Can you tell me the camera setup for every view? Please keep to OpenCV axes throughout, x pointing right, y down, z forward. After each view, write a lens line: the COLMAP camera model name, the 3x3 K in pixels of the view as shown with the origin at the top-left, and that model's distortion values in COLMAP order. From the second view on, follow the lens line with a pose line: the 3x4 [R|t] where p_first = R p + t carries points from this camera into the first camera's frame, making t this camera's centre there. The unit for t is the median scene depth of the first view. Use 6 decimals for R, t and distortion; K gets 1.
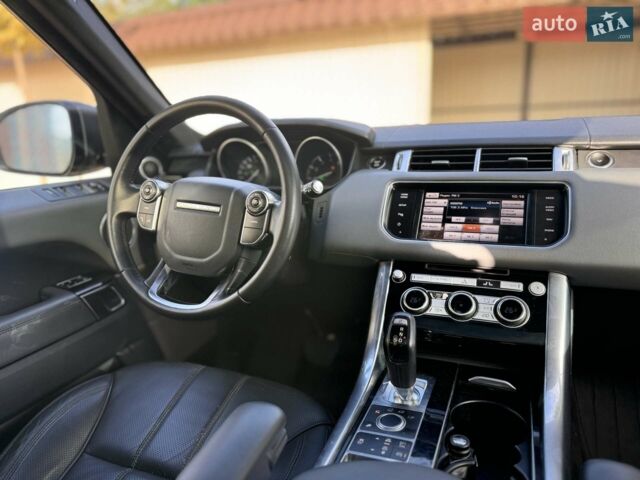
lens RADIAL K [[445.3, 0, 320.0], [0, 445.3, 240.0], [0, 0, 1]] dist [0.099362, -0.188513]
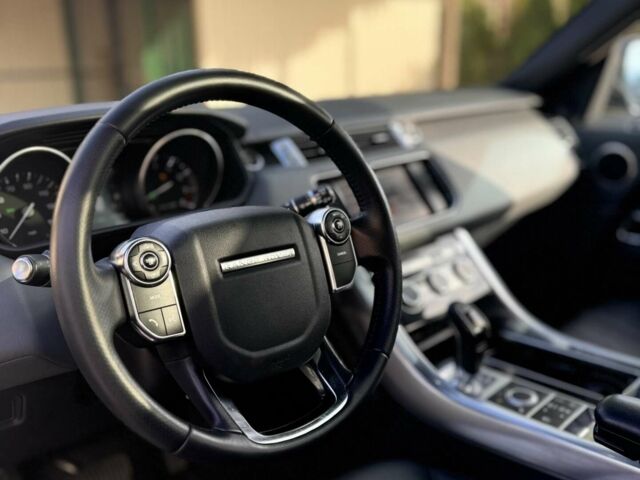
lens RADIAL K [[599.7, 0, 320.0], [0, 599.7, 240.0], [0, 0, 1]] dist [0.160193, -0.388095]
pose [[0.414150, -0.227393, 0.881347, -0.887116], [0.249351, 0.959592, 0.130410, -0.173037], [-0.875388, 0.165755, 0.454115, 0.549877]]
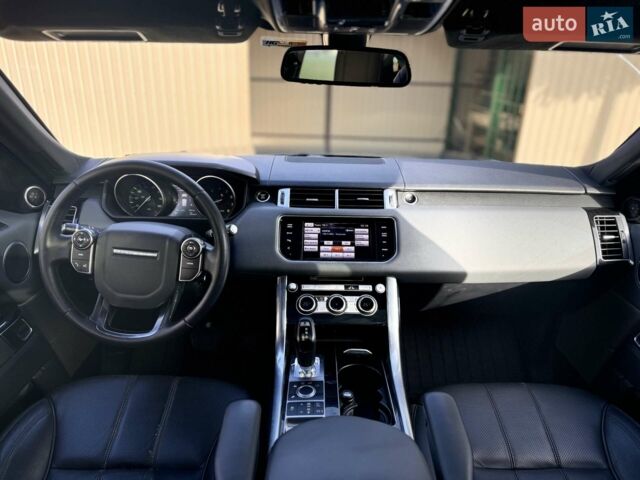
lens RADIAL K [[432.4, 0, 320.0], [0, 432.4, 240.0], [0, 0, 1]] dist [0.078941, -0.123154]
pose [[0.914477, -0.076999, 0.397243, -0.271900], [0.036980, 0.993523, 0.107448, -0.208075], [-0.402944, -0.083569, 0.911401, -0.258519]]
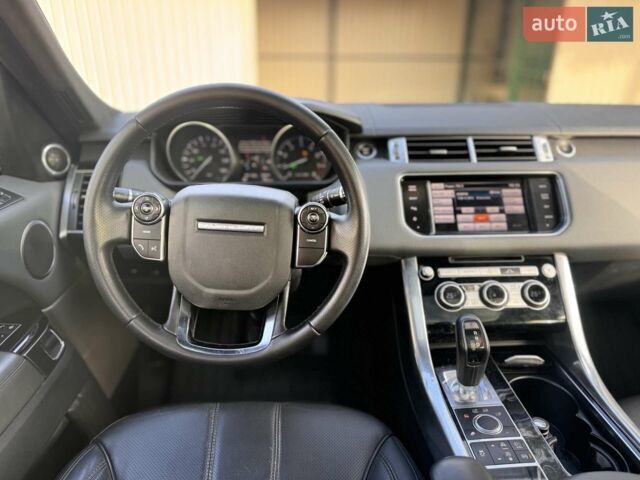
lens RADIAL K [[445.3, 0, 320.0], [0, 445.3, 240.0], [0, 0, 1]] dist [0.099362, -0.188513]
pose [[0.905652, -0.115988, 0.407850, -0.439105], [0.066288, 0.988762, 0.133998, -0.141286], [-0.418809, -0.094320, 0.903163, 0.201692]]
